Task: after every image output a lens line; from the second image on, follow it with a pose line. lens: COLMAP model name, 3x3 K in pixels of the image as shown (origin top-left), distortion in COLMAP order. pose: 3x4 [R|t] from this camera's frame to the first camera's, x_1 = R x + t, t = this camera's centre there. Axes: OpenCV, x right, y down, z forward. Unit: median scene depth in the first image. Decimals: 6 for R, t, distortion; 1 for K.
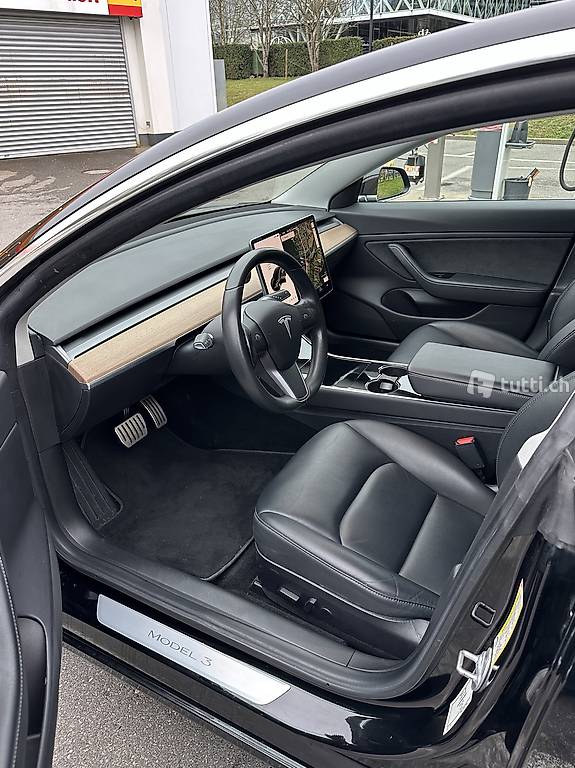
lens RADIAL K [[542.6, 0, 287.5], [0, 542.6, 384.0], [0, 0, 1]] dist [0.023386, -0.005465]
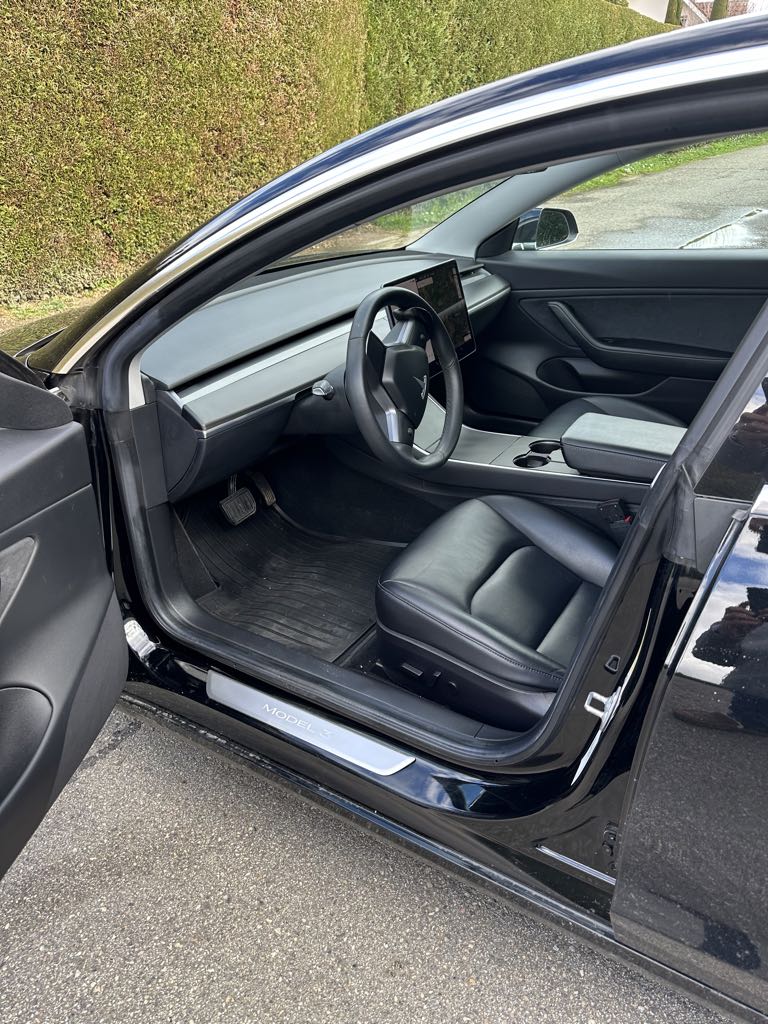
lens RADIAL K [[717.3, 0, 384.0], [0, 717.3, 512.0], [0, 0, 1]] dist [0.003743, 0.001377]
pose [[0.998618, 0.030667, -0.042688, -0.004354], [-0.029759, 0.999321, 0.021745, 0.072942], [0.043326, -0.020444, 0.998852, -0.151450]]
